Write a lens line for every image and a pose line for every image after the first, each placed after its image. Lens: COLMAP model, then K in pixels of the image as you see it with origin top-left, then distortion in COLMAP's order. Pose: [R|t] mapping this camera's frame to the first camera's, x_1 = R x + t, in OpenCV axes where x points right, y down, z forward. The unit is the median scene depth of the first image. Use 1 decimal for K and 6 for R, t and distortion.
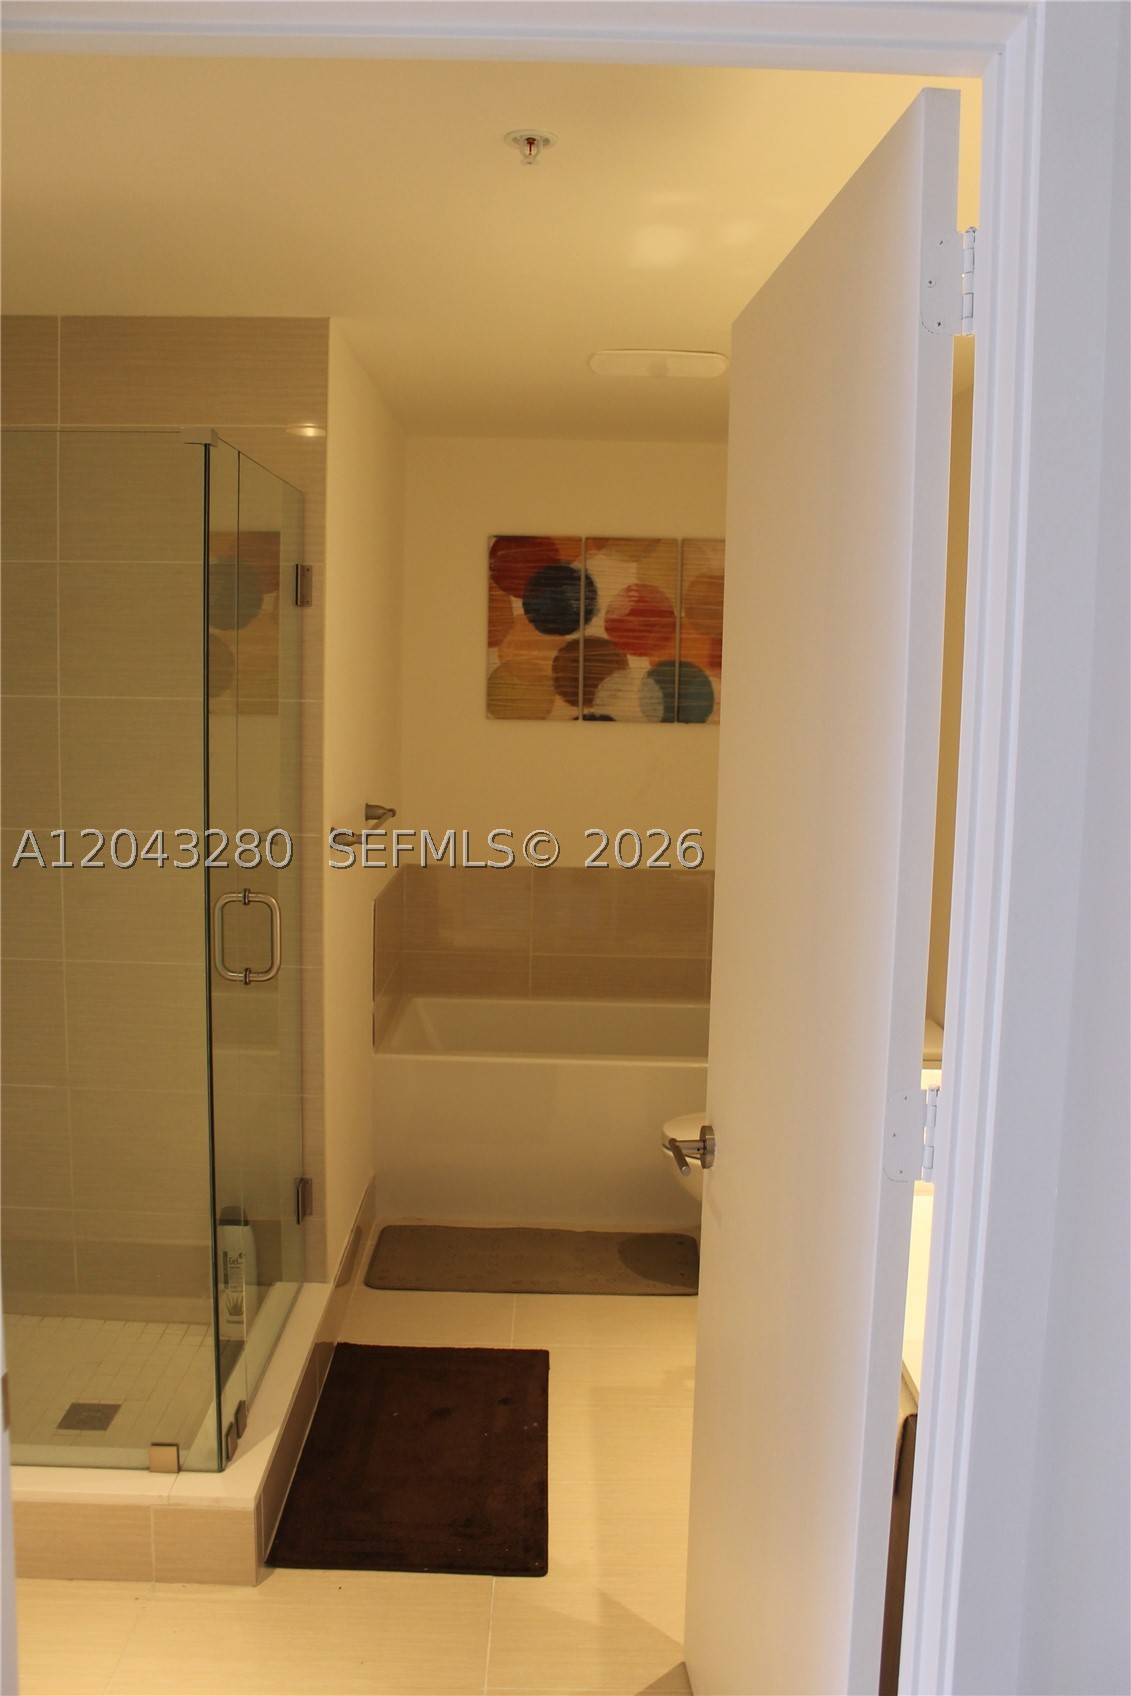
lens RADIAL K [[1431.3, 0, 567.3], [0, 1431.3, 840.3], [0, 0, 1]] dist [-0.168613, 0.146851]
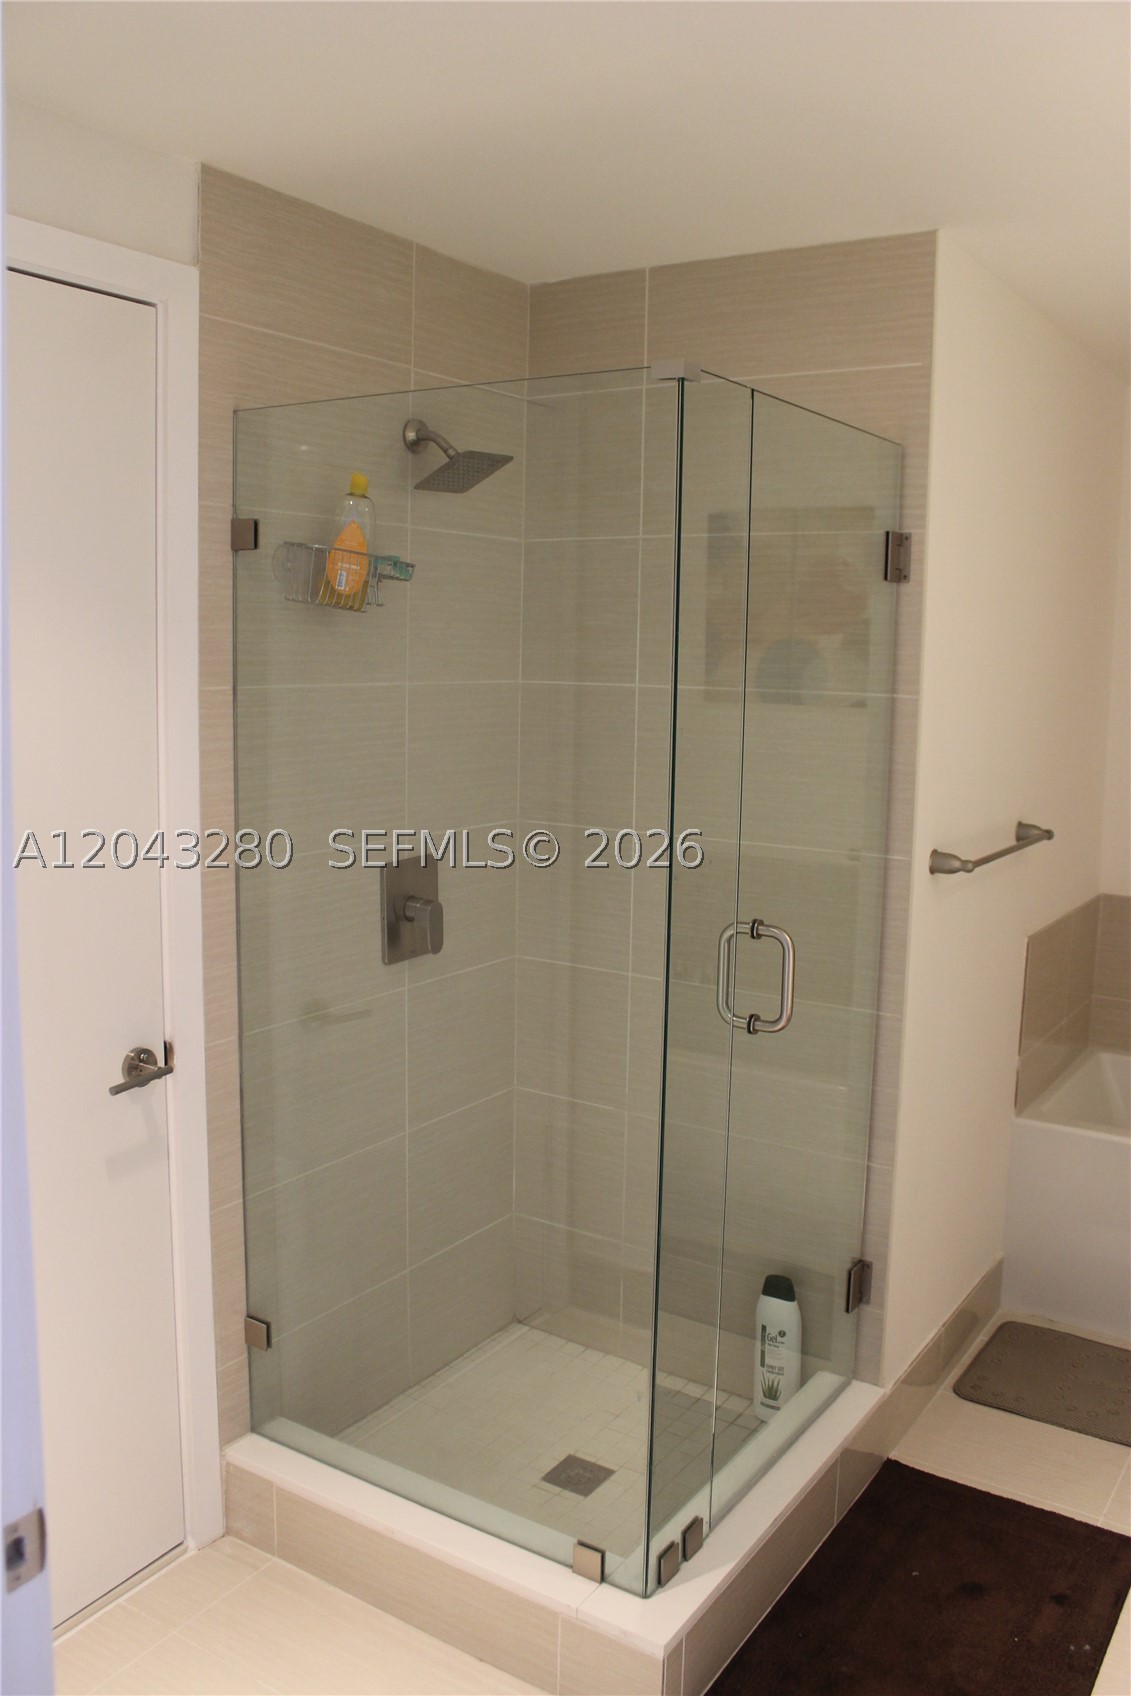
lens RADIAL K [[1431.3, 0, 567.3], [0, 1431.3, 840.3], [0, 0, 1]] dist [-0.168613, 0.146851]
pose [[0.834896, 0.066230, -0.546408, 0.112651], [-0.064876, 0.997655, 0.021797, -0.019390], [0.546570, 0.017250, 0.837235, 0.201230]]
